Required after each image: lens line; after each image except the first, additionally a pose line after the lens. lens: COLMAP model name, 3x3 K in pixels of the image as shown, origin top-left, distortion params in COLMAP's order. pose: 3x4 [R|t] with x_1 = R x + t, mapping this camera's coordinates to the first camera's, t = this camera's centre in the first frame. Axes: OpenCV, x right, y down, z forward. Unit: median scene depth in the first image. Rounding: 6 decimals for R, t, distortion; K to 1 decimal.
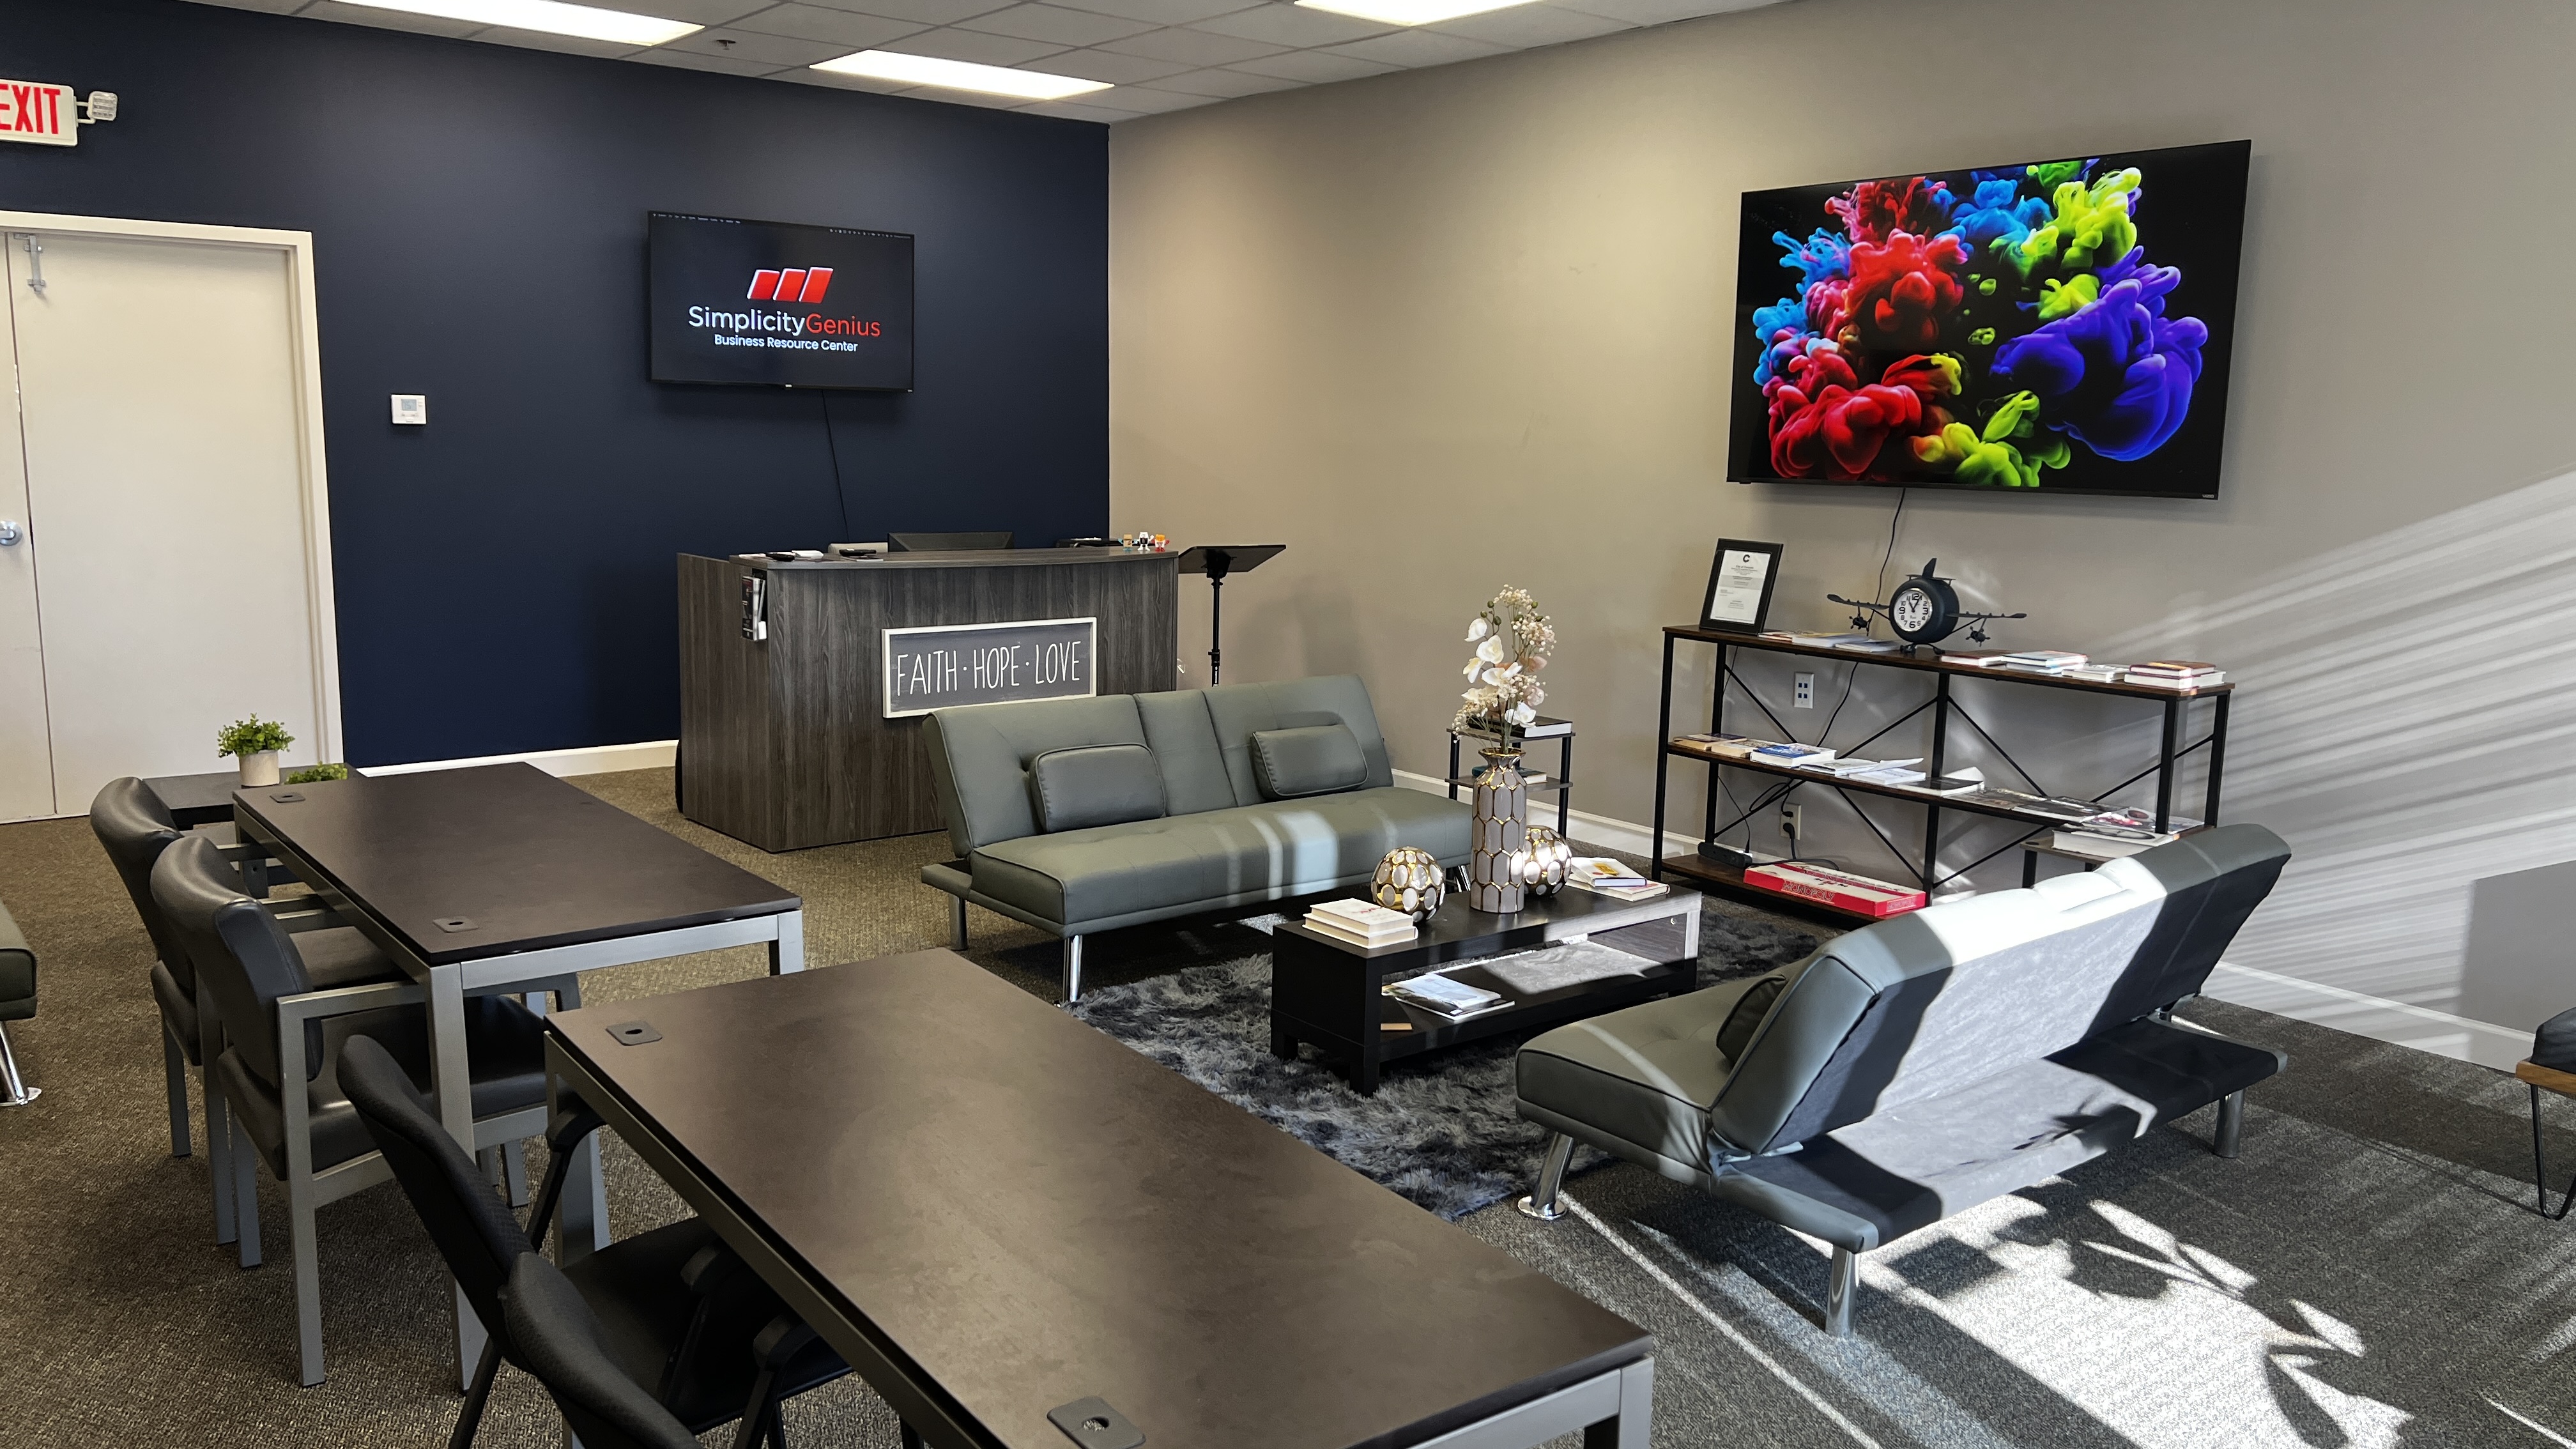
lens RADIAL K [[1940.7, 0, 1288.0], [0, 1940.7, 724.5], [0, 0, 1]] dist [0.059447, -0.106917]
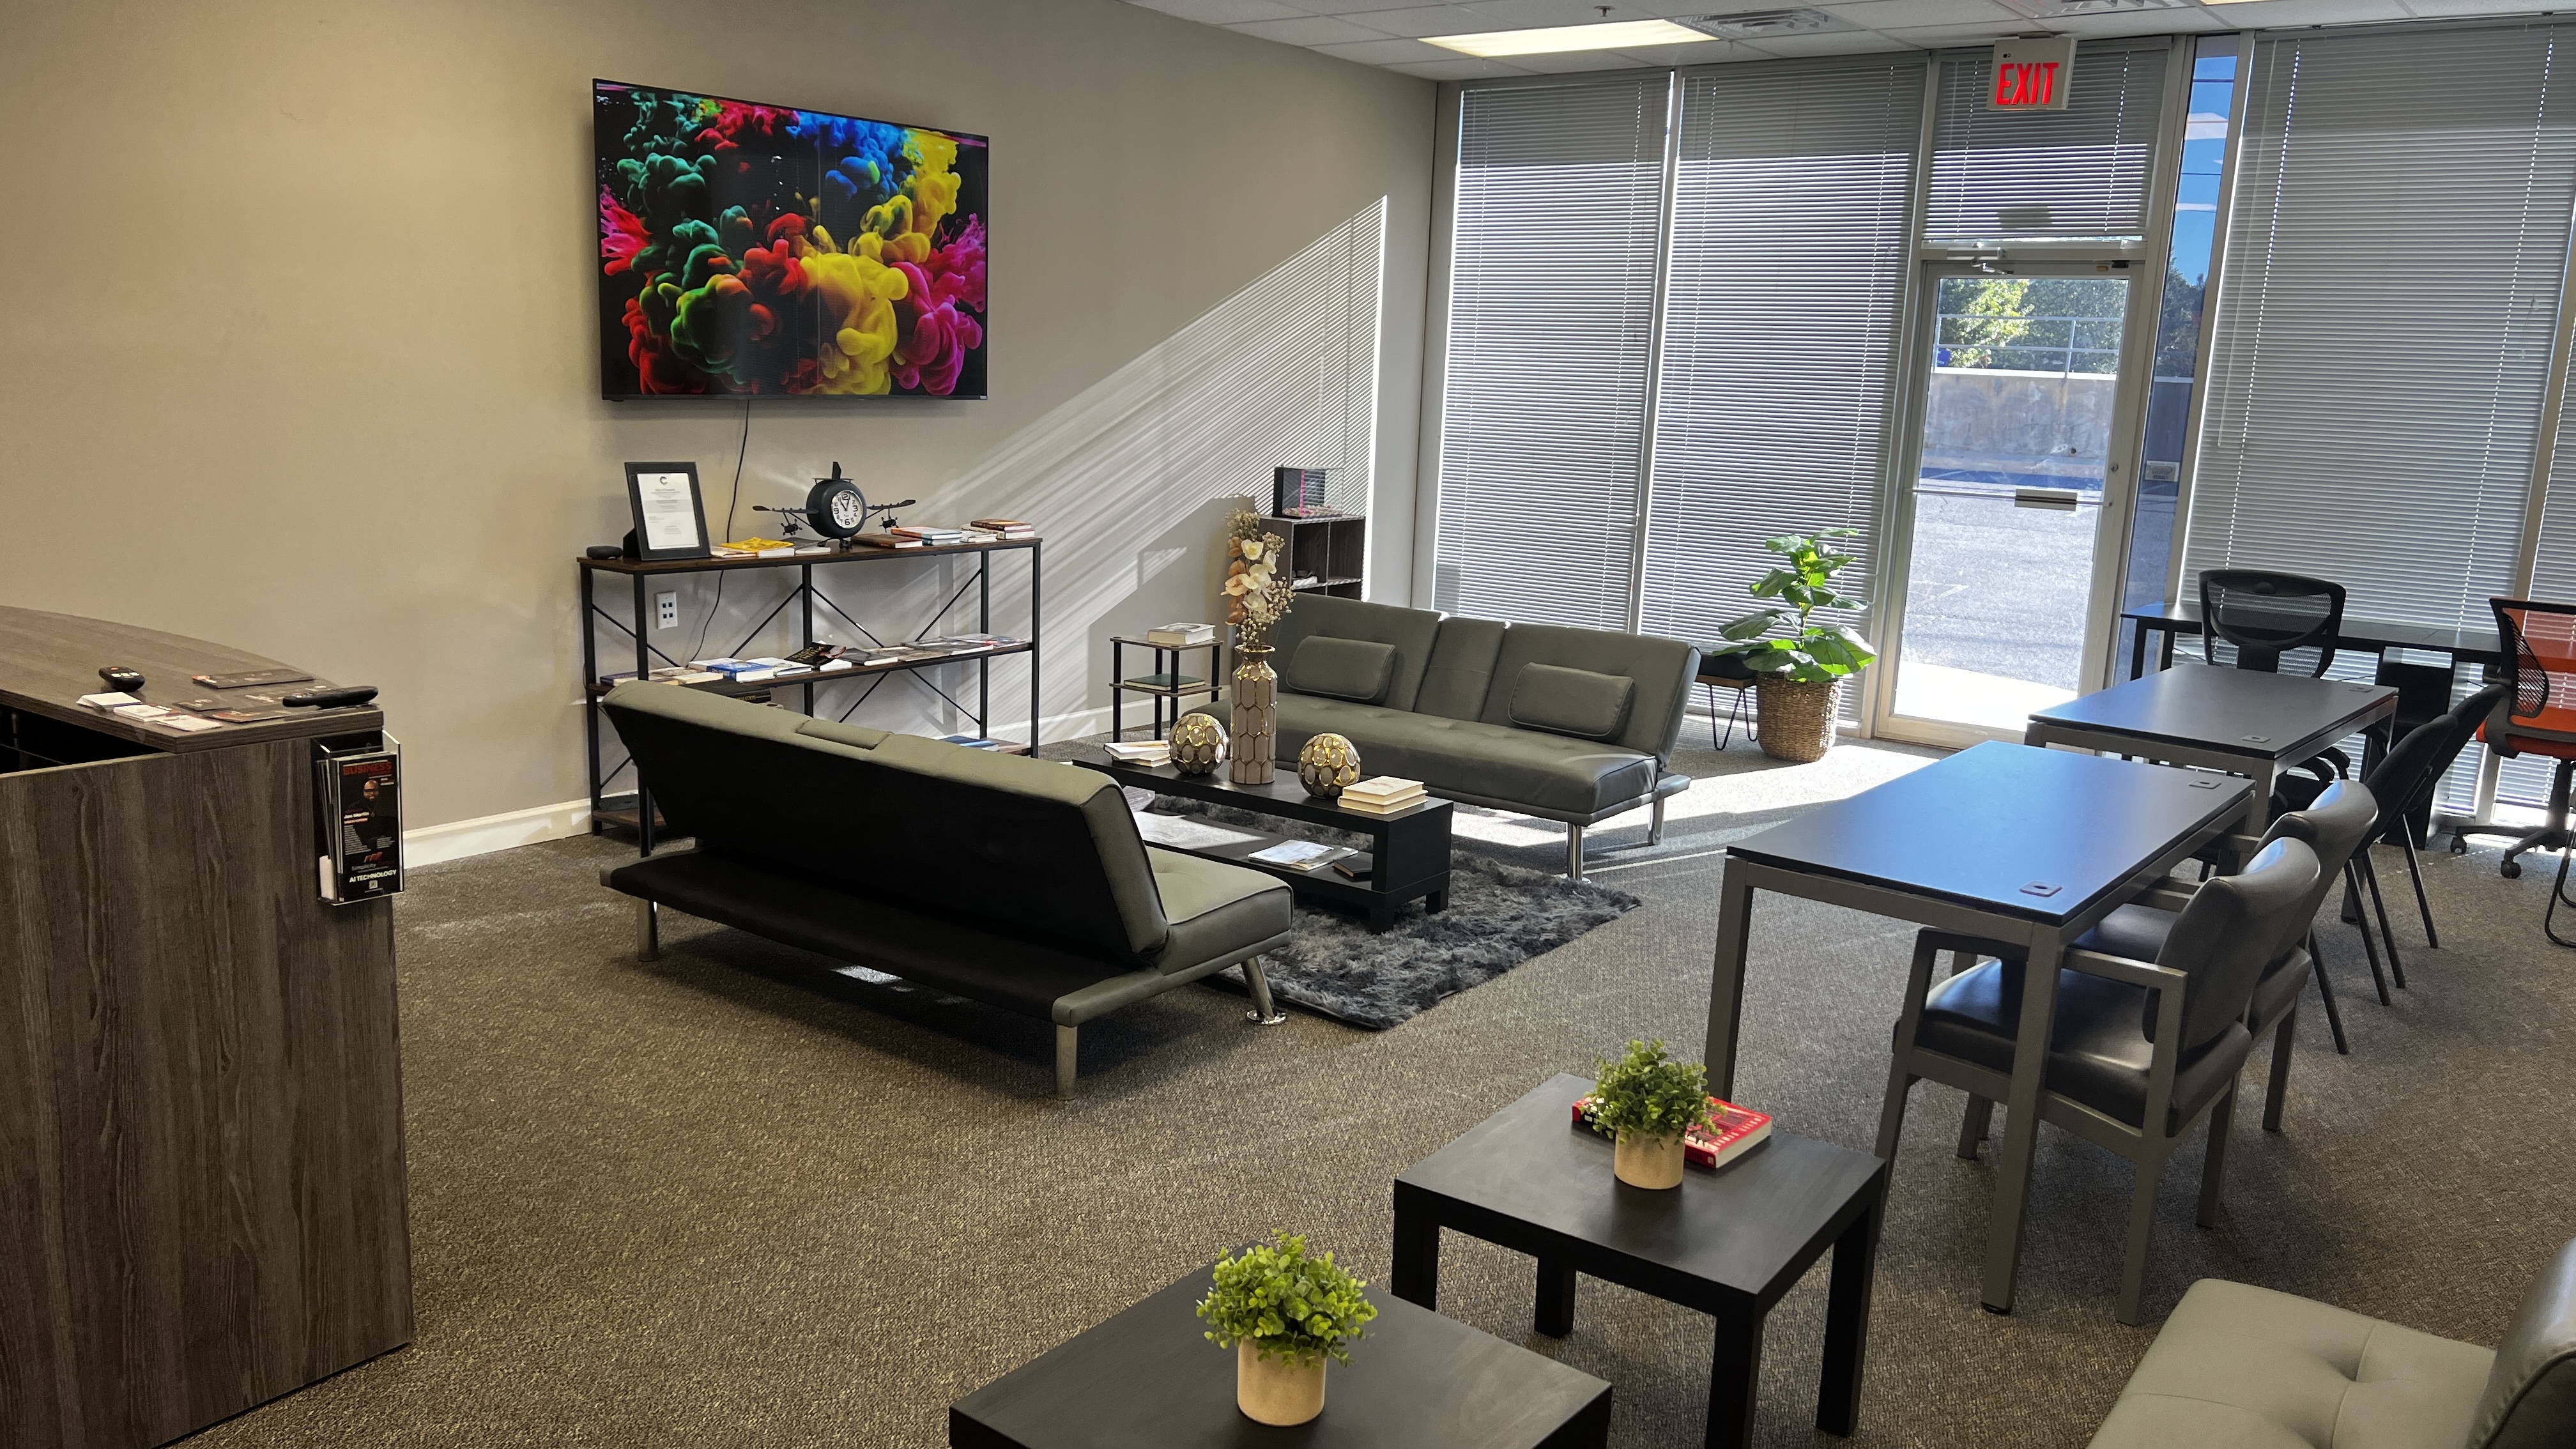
lens RADIAL K [[1940.7, 0, 1288.0], [0, 1940.7, 724.5], [0, 0, 1]] dist [0.059447, -0.106917]
pose [[-0.261152, -0.207536, 0.942724, -0.706445], [0.107427, 0.964300, 0.242045, -0.155352], [-0.959301, 0.164484, -0.229533, 0.874508]]
